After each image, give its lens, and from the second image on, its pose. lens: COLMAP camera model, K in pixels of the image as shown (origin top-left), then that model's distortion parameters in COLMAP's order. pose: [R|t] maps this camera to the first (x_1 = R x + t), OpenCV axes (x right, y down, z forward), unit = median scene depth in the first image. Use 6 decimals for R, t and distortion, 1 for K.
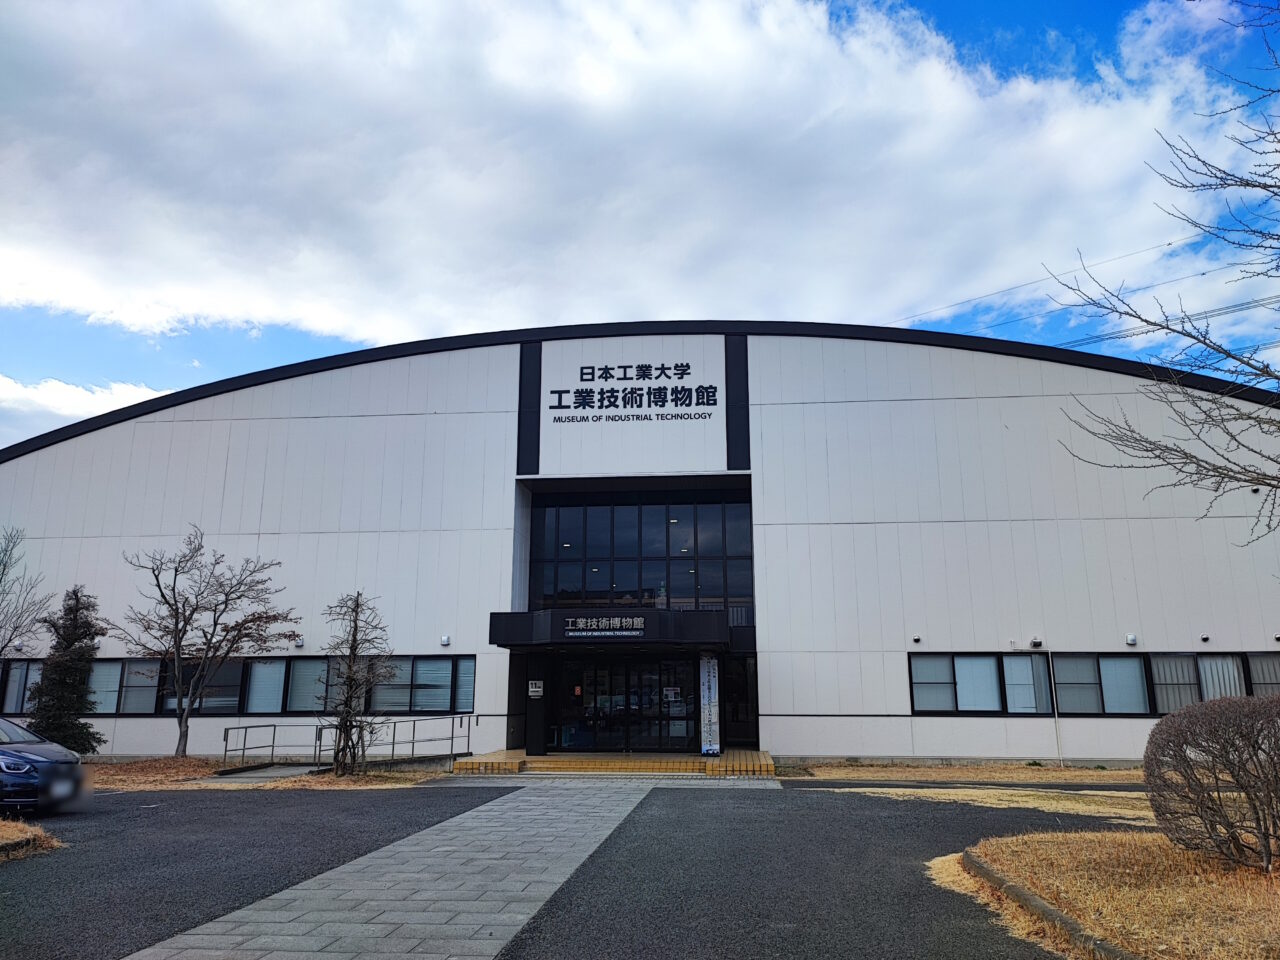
lens RADIAL K [[914.3, 0, 645.8], [0, 914.3, 473.3], [0, 0, 1]] dist [0.004338, -0.001282]
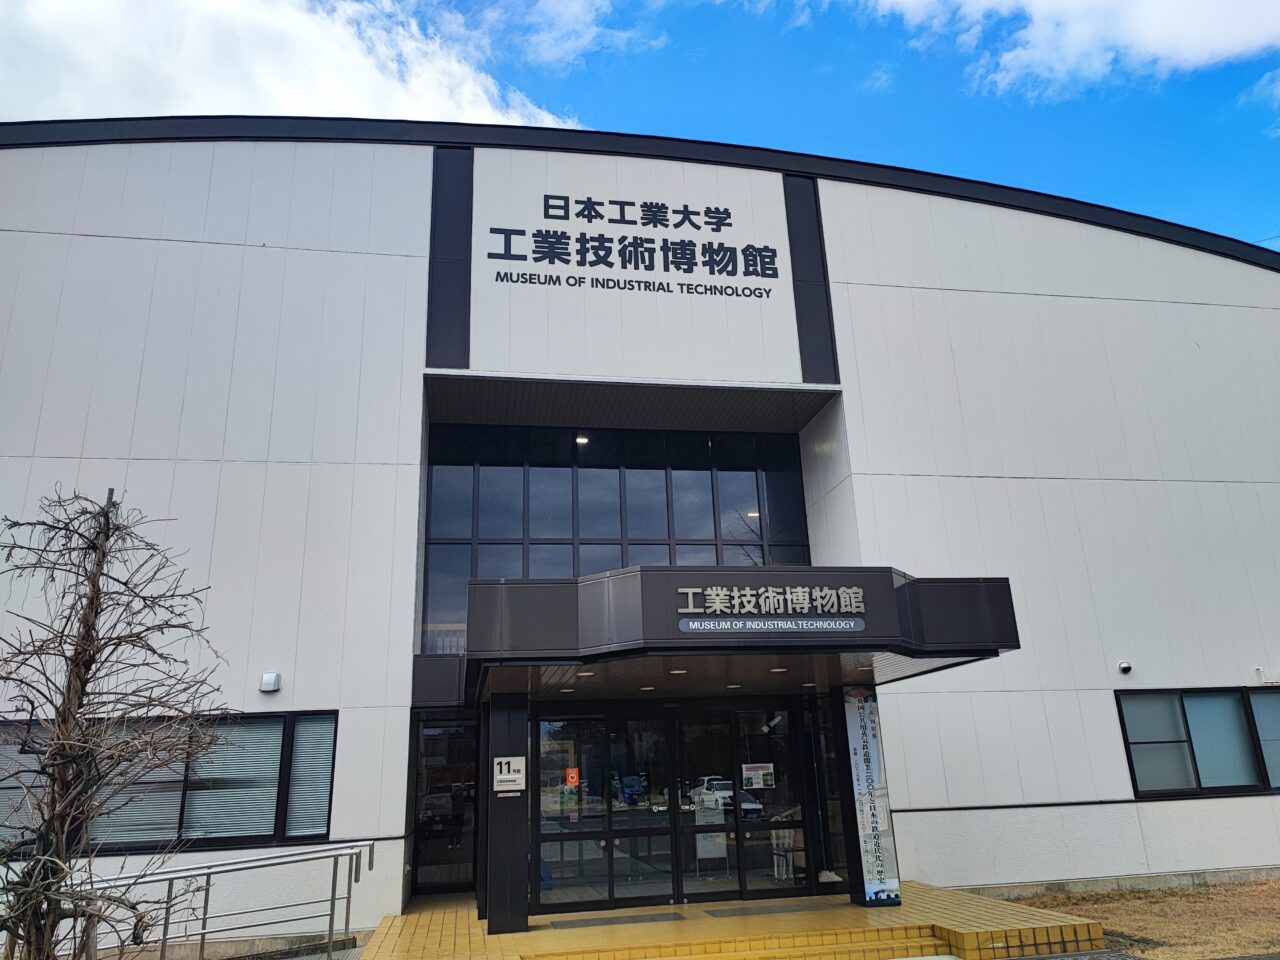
lens RADIAL K [[914.3, 0, 638.3], [0, 914.3, 474.5], [0, 0, 1]] dist [0.004338, -0.001282]
pose [[0.960884, 0.051594, 0.272101, -0.164481], [-0.025710, 0.994869, -0.097848, 0.112925], [-0.275754, 0.087025, 0.957281, 0.466515]]
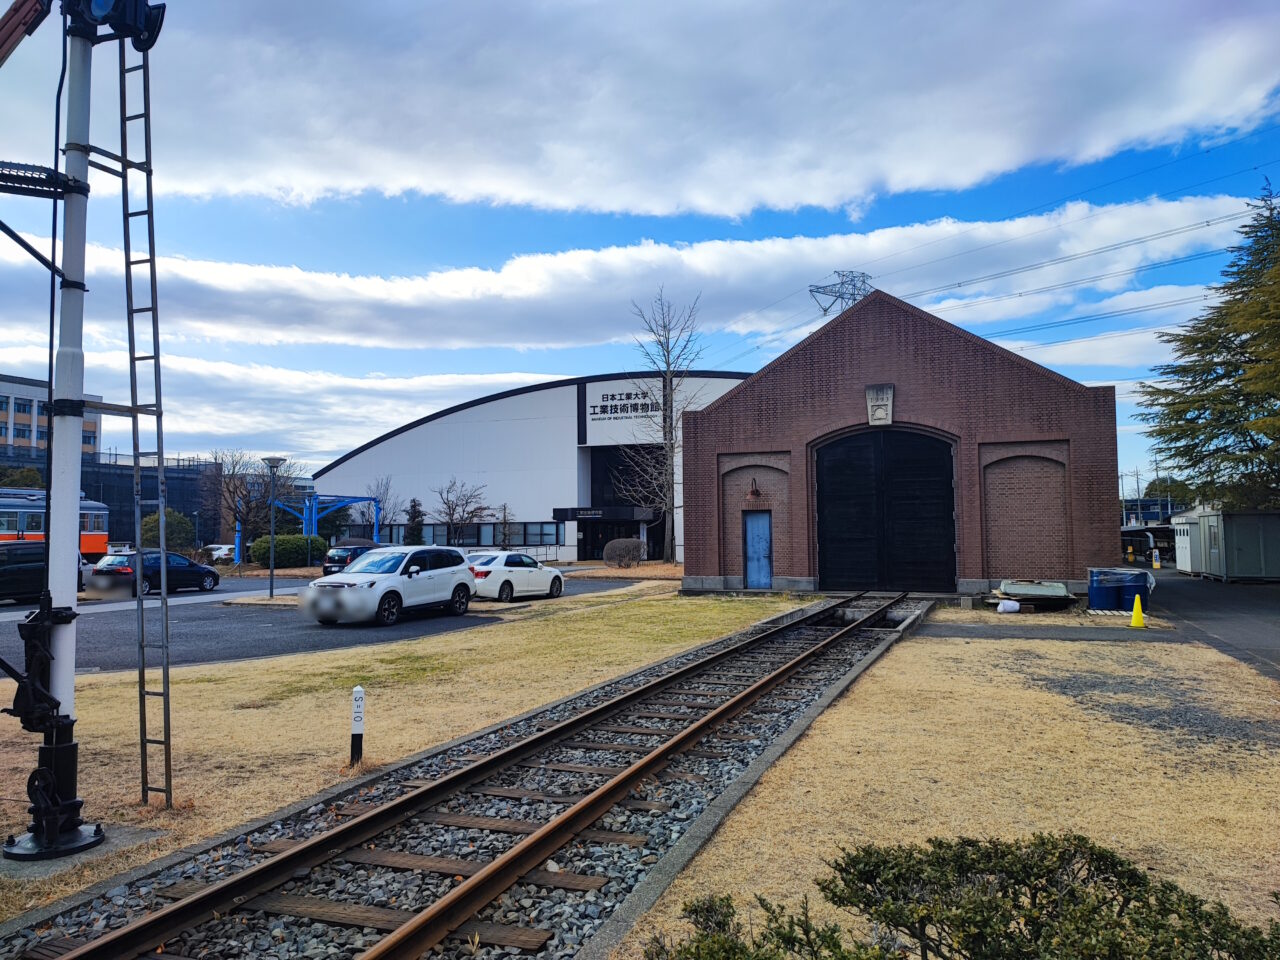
lens RADIAL K [[914.3, 0, 638.8], [0, 914.3, 484.0], [0, 0, 1]] dist [0.004338, -0.001282]
pose [[0.960116, -0.019287, -0.278937, 0.647309], [0.069645, 0.982671, 0.171777, -0.285869], [0.270790, -0.184352, 0.944821, -1.150836]]
